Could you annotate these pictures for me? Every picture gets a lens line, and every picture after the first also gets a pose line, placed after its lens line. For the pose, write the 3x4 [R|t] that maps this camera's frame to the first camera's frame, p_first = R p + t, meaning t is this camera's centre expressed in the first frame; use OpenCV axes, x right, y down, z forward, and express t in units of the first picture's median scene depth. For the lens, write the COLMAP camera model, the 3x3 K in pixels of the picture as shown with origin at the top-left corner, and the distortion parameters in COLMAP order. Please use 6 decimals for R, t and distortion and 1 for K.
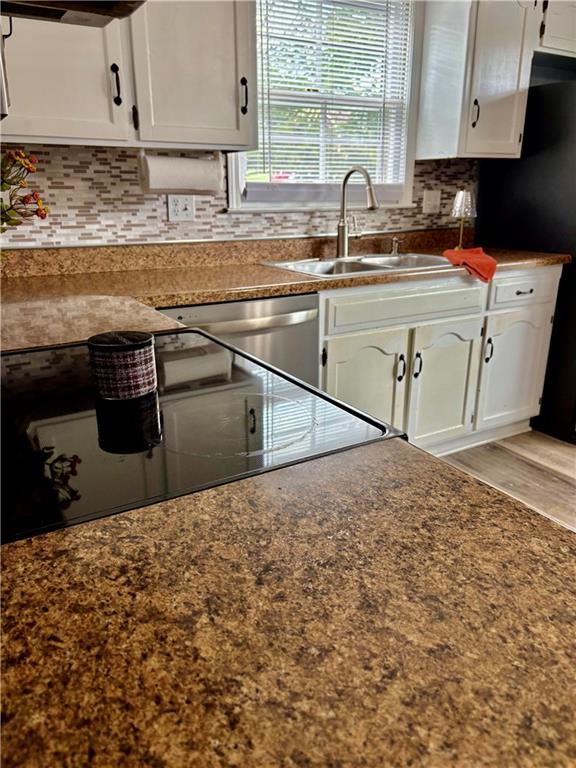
lens RADIAL K [[579.2, 0, 281.8], [0, 579.2, 382.8], [0, 0, 1]] dist [0.035777, -0.045374]
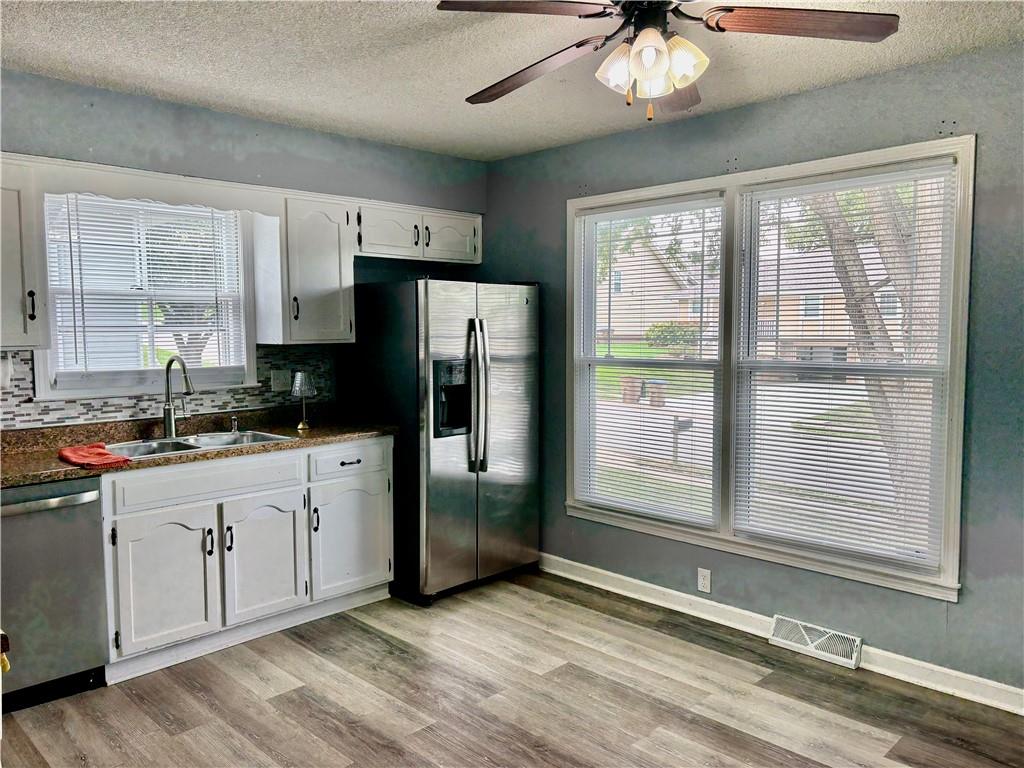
lens RADIAL K [[772.3, 0, 511.9], [0, 772.3, 382.3], [0, 0, 1]] dist [0.035777, -0.045374]
pose [[0.965624, -0.023483, 0.258881, 0.341604], [0.087781, 0.966866, -0.239718, 0.071431], [-0.244674, 0.254202, 0.935690, -0.463320]]
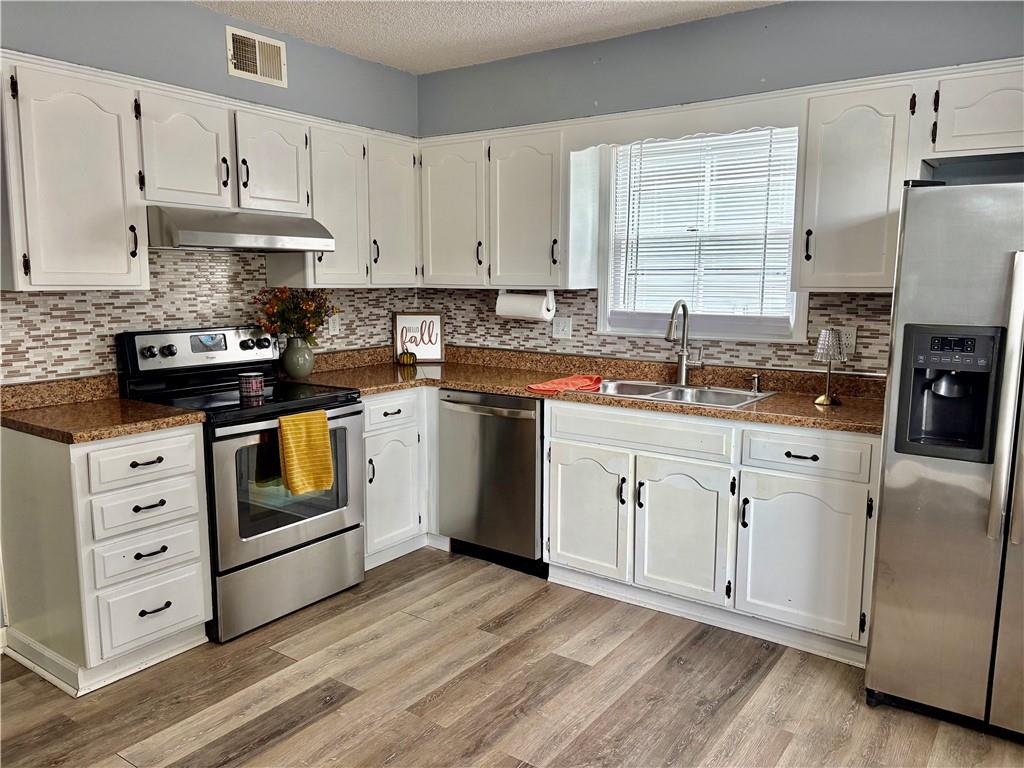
lens RADIAL K [[772.3, 0, 509.3], [0, 772.3, 384.0], [0, 0, 1]] dist [0.035777, -0.045374]
pose [[0.401061, 0.126497, -0.907275, 1.214357], [-0.295061, 0.955474, 0.002786, -0.136712], [0.867230, 0.266585, 0.420528, 0.187175]]
